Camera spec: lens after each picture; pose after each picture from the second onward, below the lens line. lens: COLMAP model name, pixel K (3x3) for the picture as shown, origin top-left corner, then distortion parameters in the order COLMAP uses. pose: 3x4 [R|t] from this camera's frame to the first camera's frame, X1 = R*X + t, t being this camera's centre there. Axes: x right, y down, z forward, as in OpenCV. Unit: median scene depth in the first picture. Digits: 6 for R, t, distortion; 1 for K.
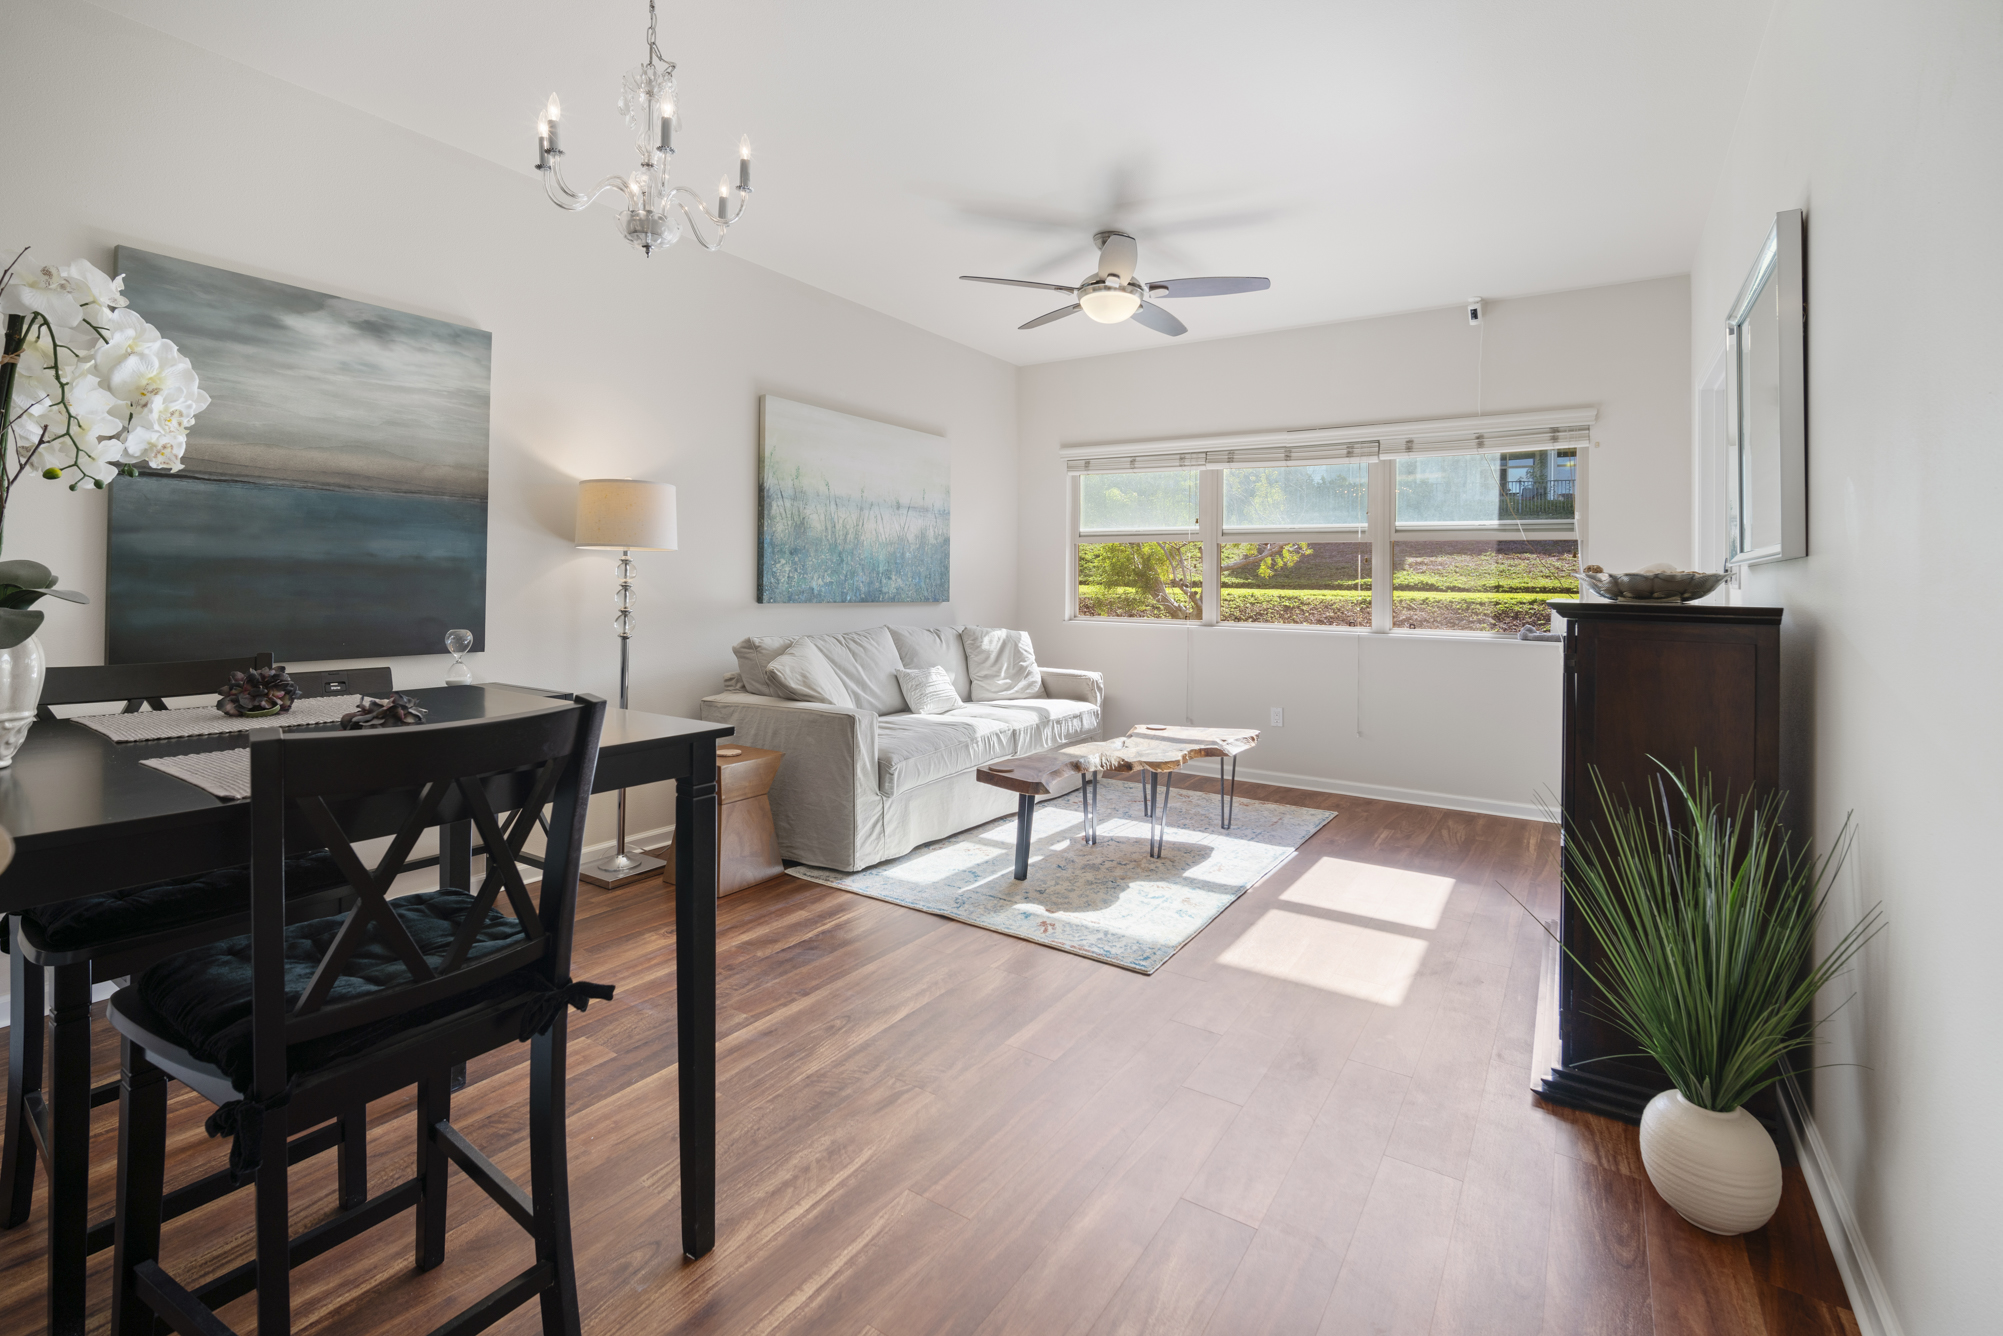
lens RADIAL K [[911.1, 0, 999.8], [0, 911.1, 574.7], [0, 0, 1]] dist [-0.009550, 0.000741]
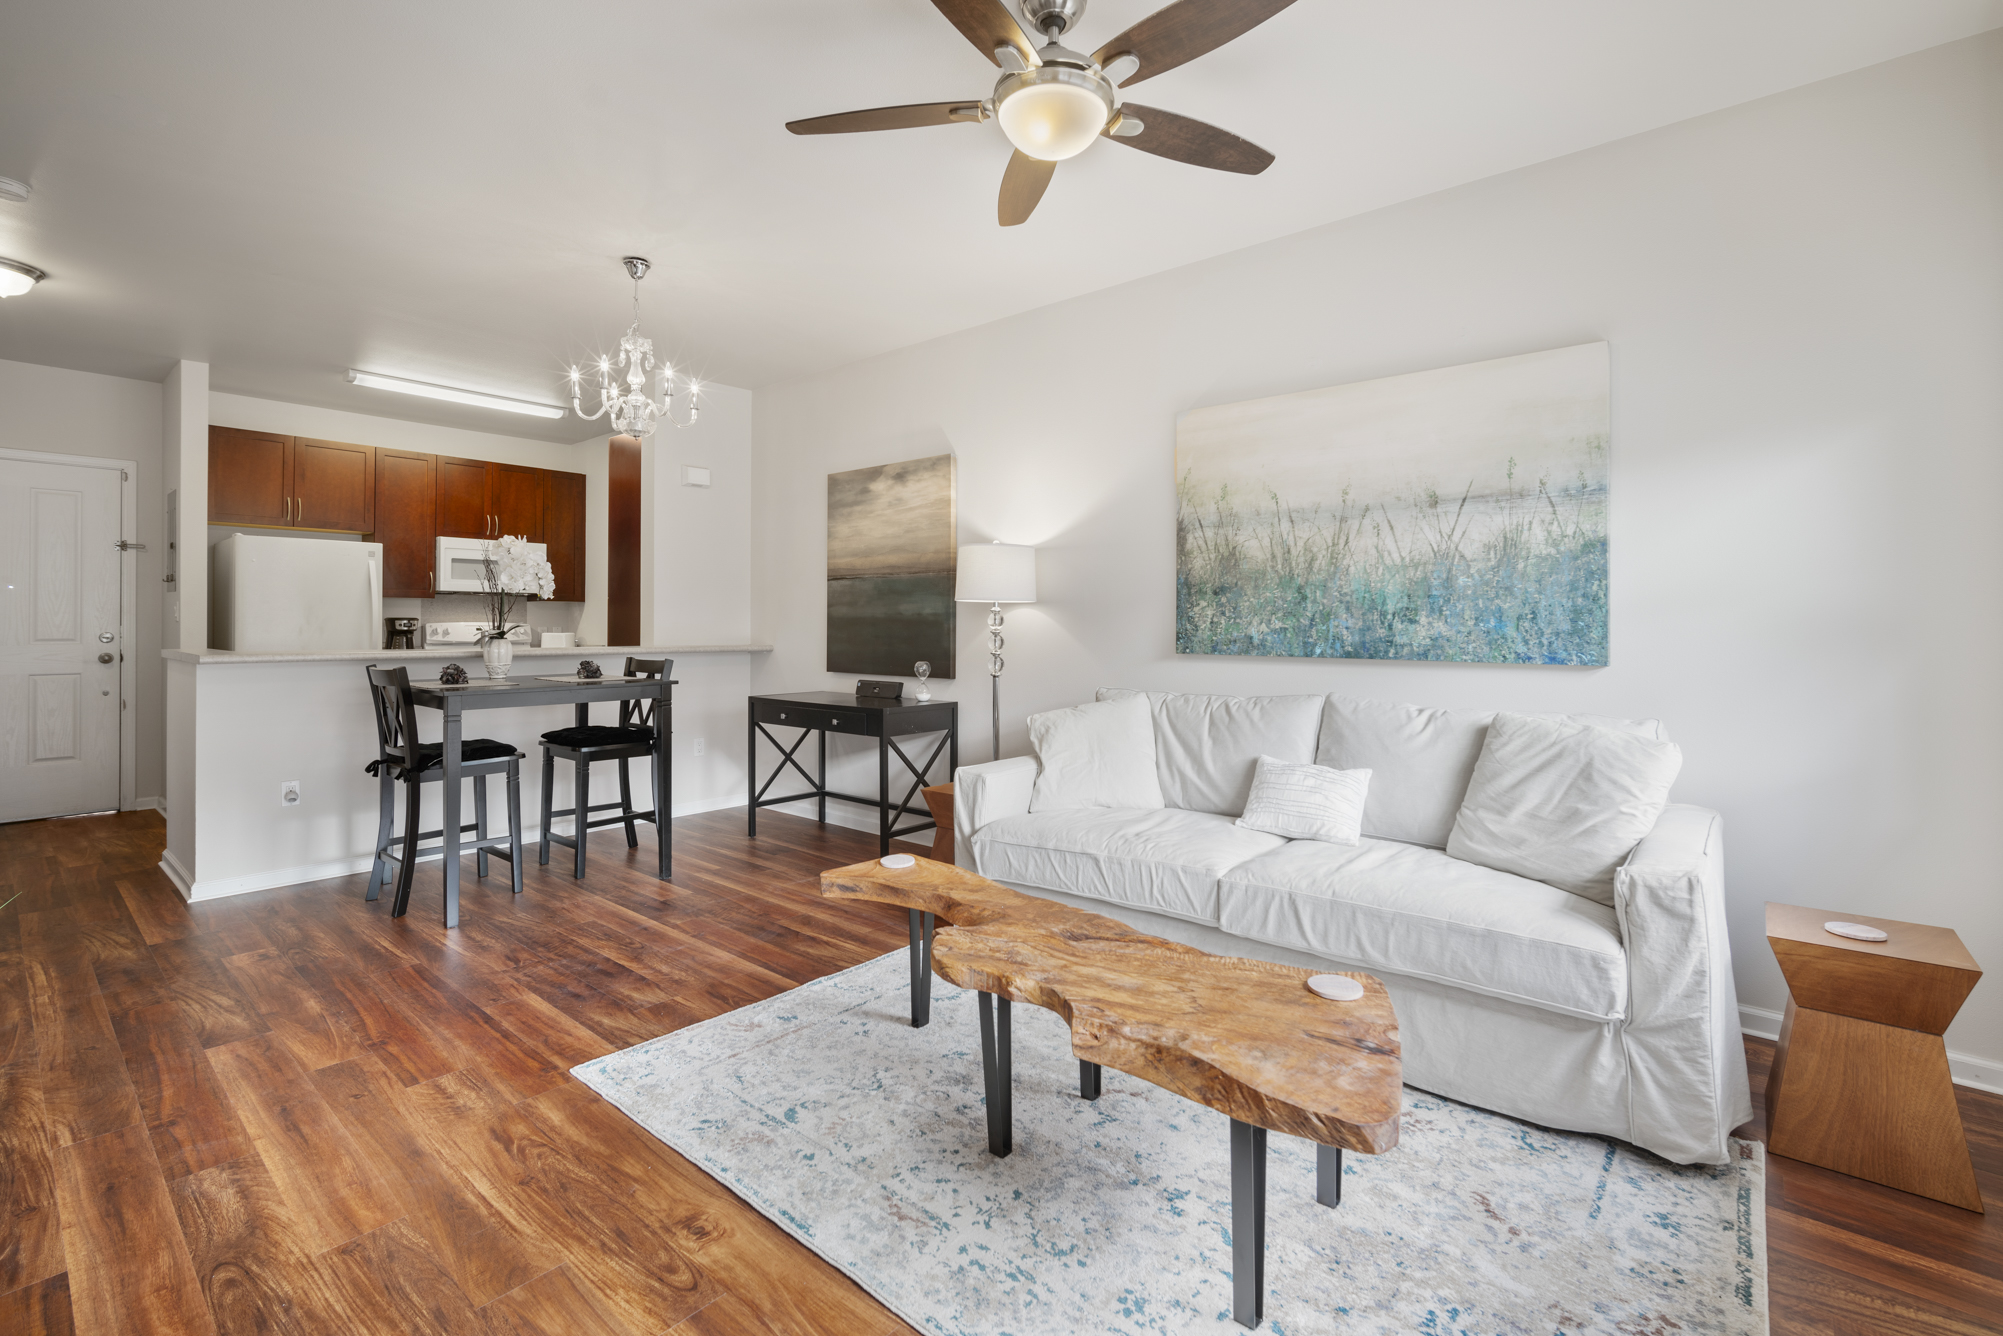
lens RADIAL K [[889.6, 0, 1008.0], [0, 889.6, 619.4], [0, 0, 1]] dist [-0.013373, 0.004021]
pose [[-0.123251, -0.021522, -0.992142, 0.799488], [0.005115, 0.999738, -0.022322, 0.022956], [0.992362, -0.007826, -0.123109, 1.260110]]
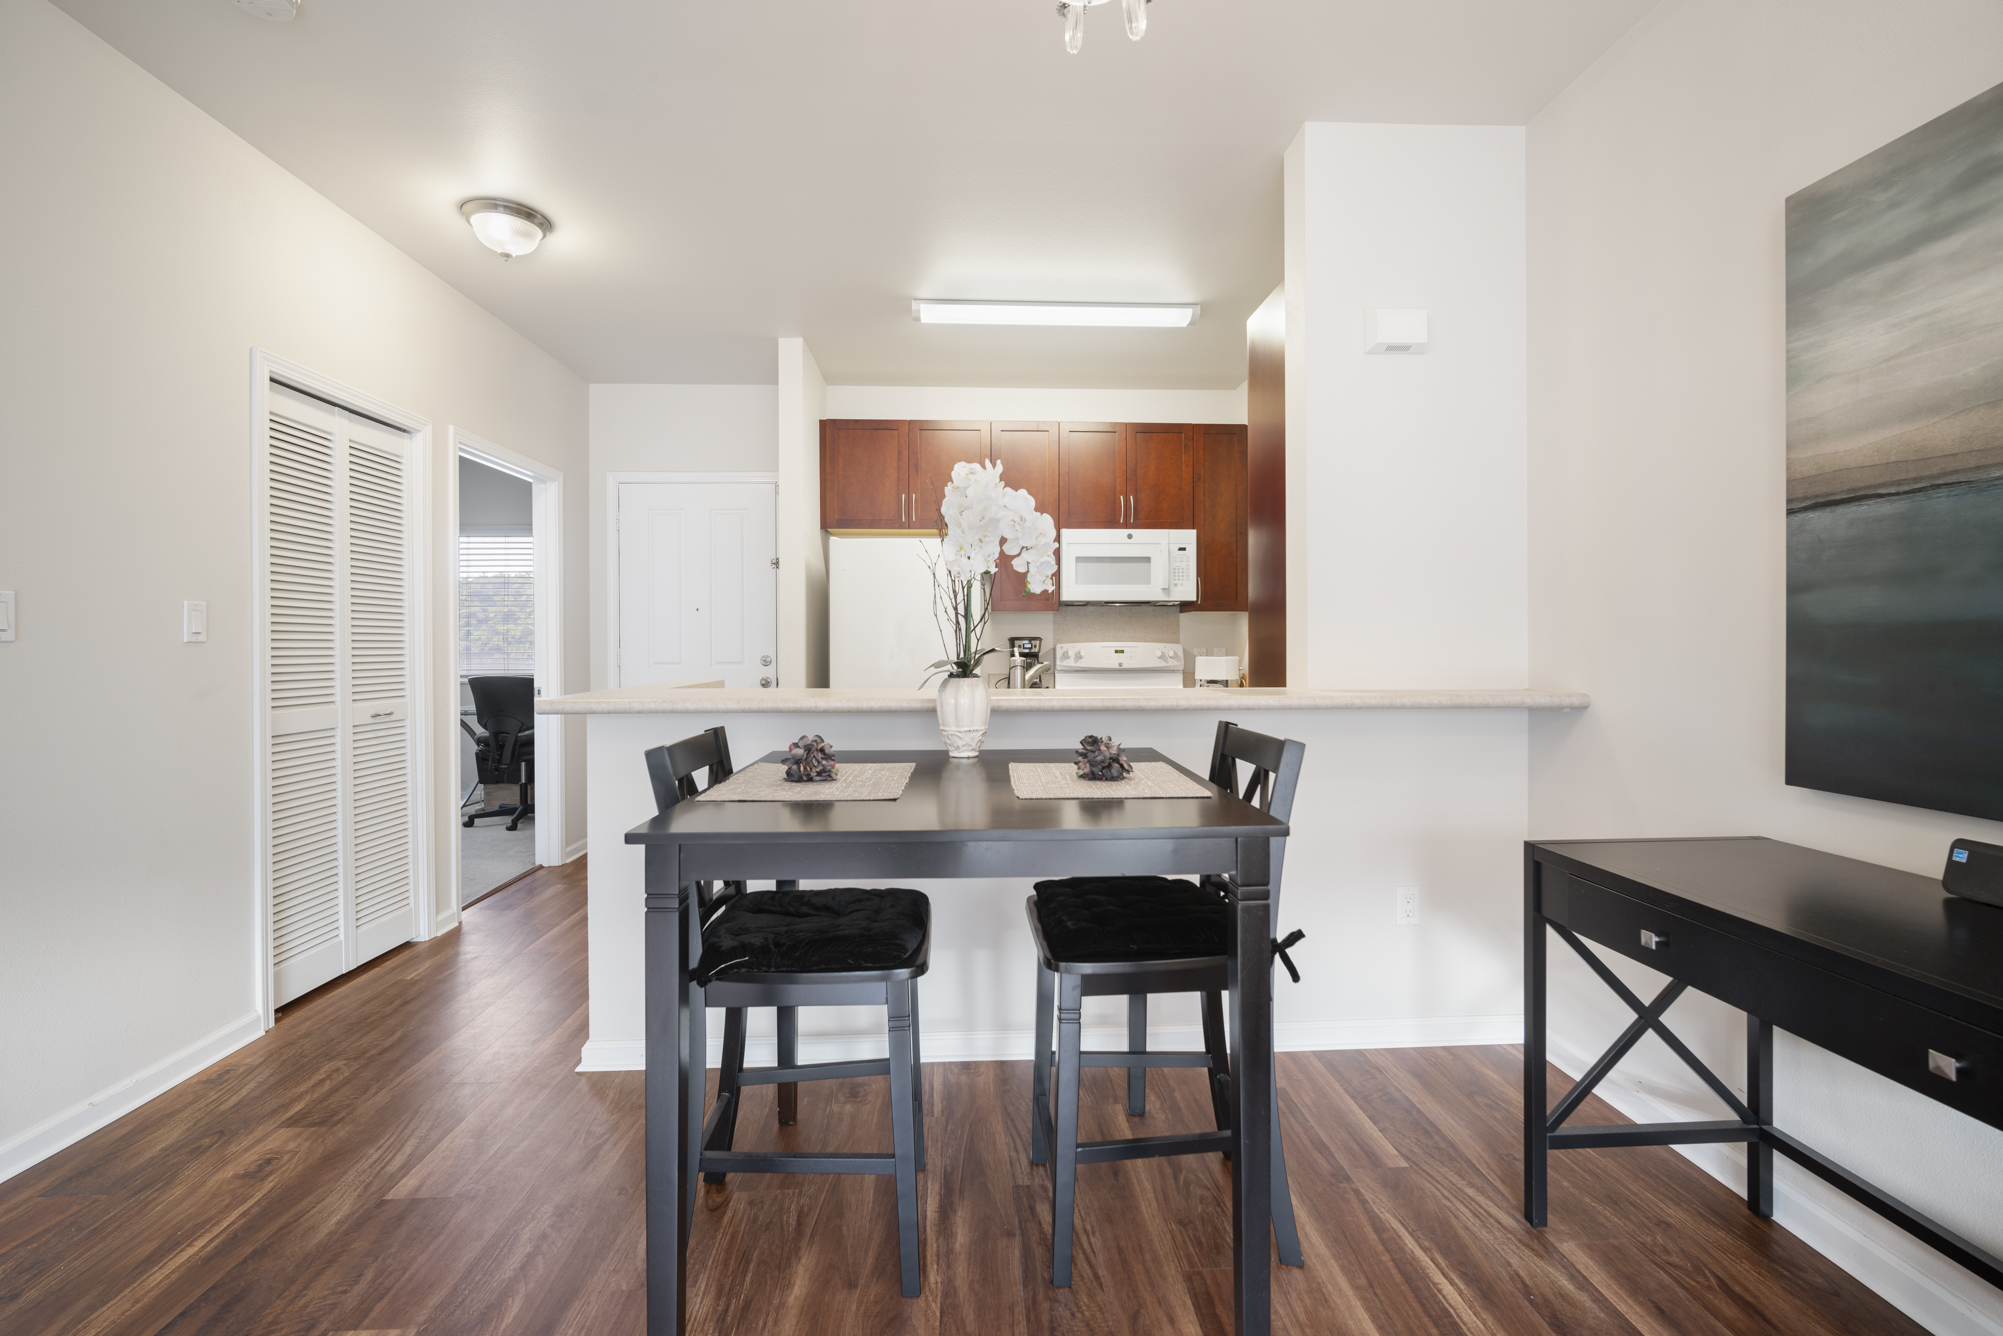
lens RADIAL K [[873.3, 0, 1001.8], [0, 873.3, 648.1], [0, 0, 1]] dist [-0.009491, 0.001032]
pose [[-0.806635, -0.009162, -0.590979, -0.046567], [-0.003551, 0.999937, -0.010656, 0.004068], [0.591039, -0.006497, -0.806617, 0.886456]]
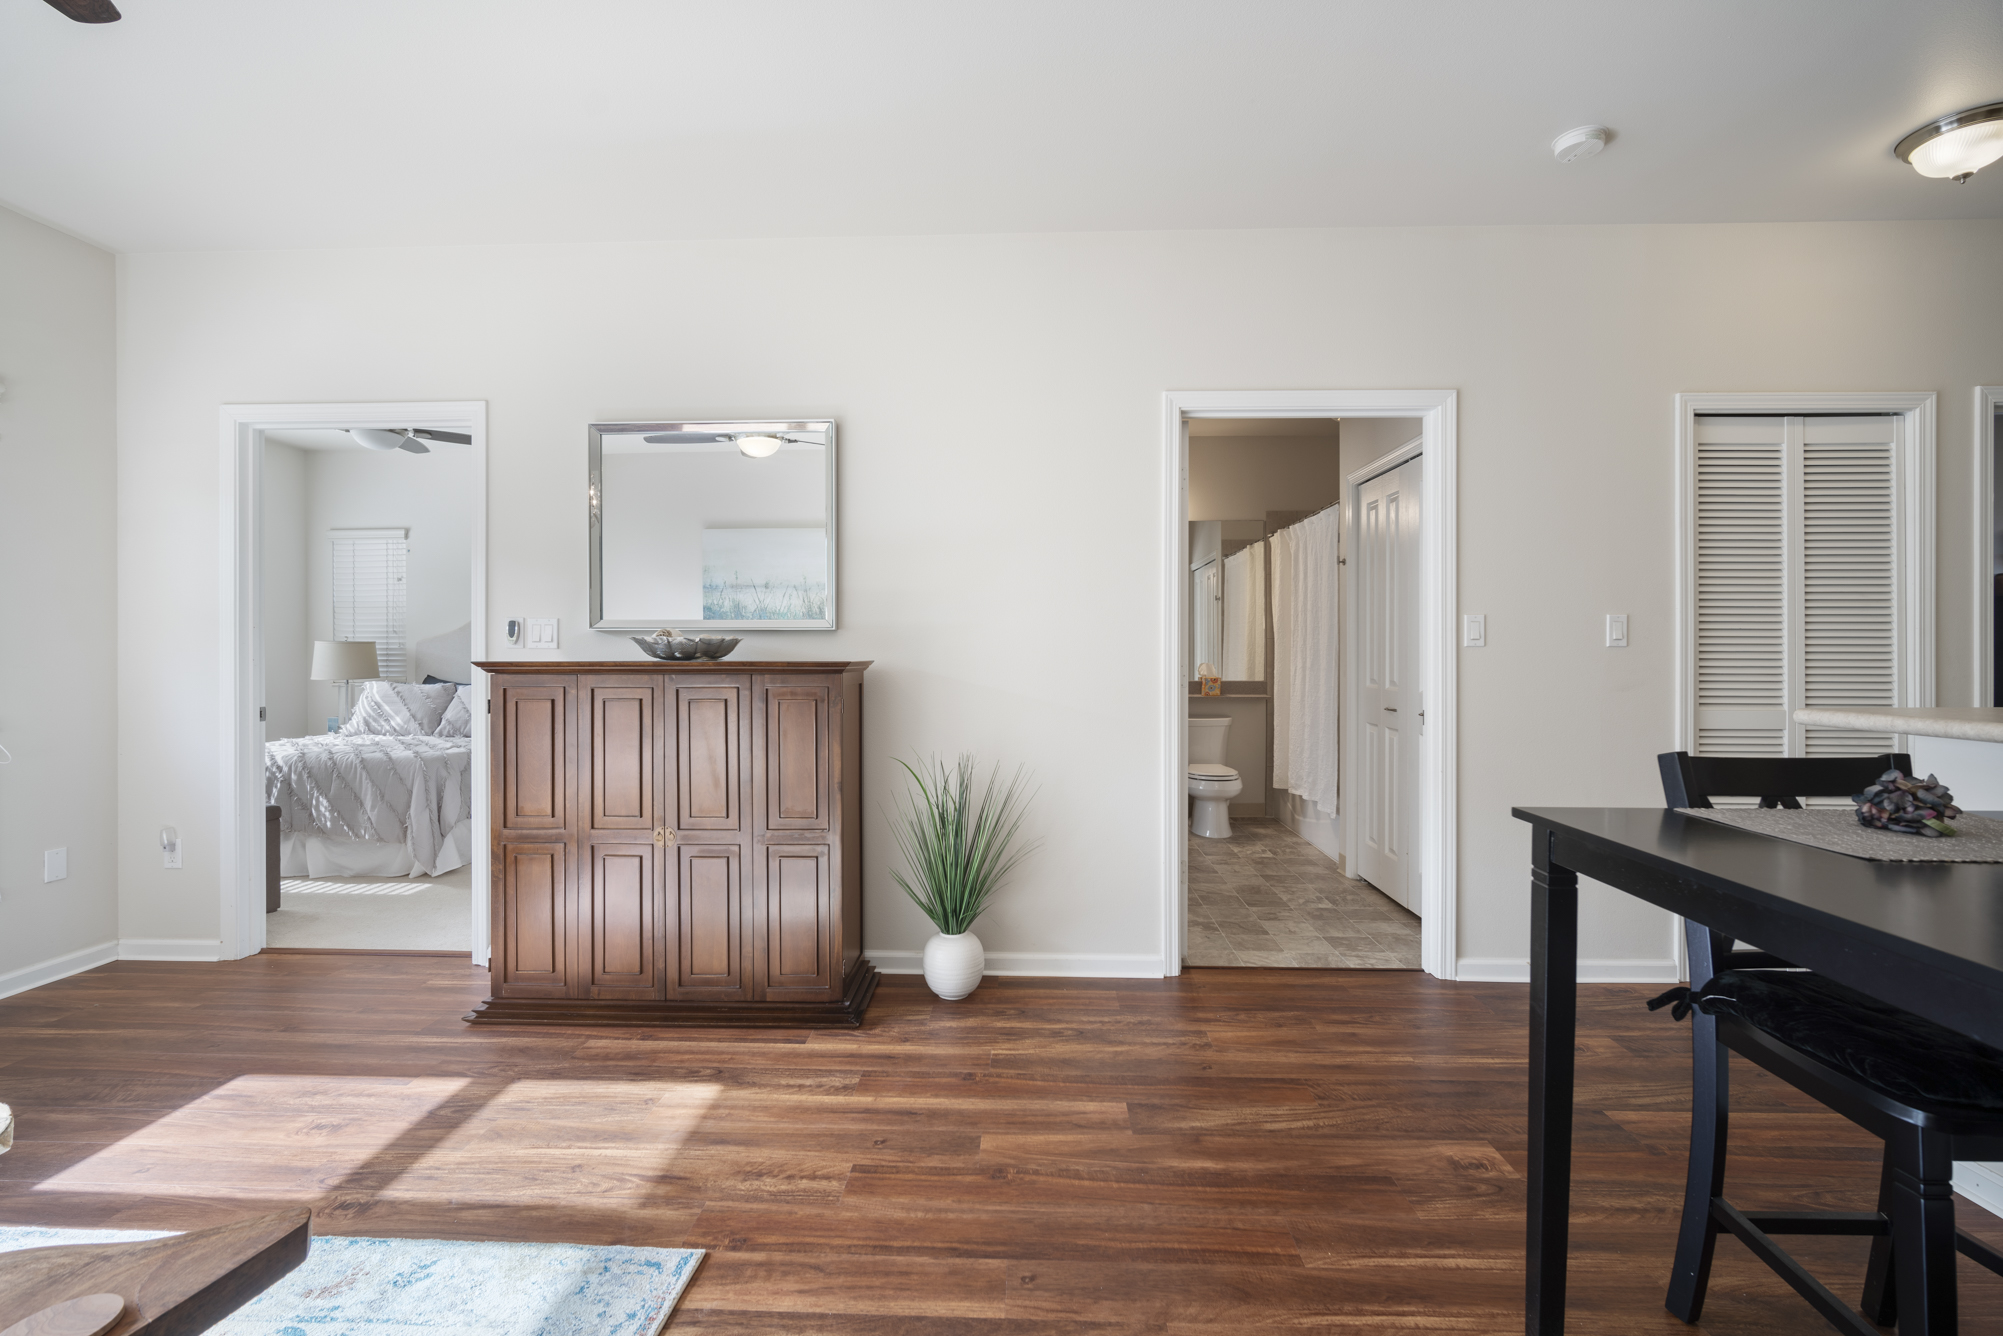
lens RADIAL K [[873.3, 0, 1001.8], [0, 873.3, 648.1], [0, 0, 1]] dist [-0.009491, 0.001032]
pose [[-0.517878, -0.013419, 0.855349, -0.388650], [-0.015398, 0.999861, 0.006363, -0.000091], [-0.855316, -0.009875, -0.518013, 0.945537]]
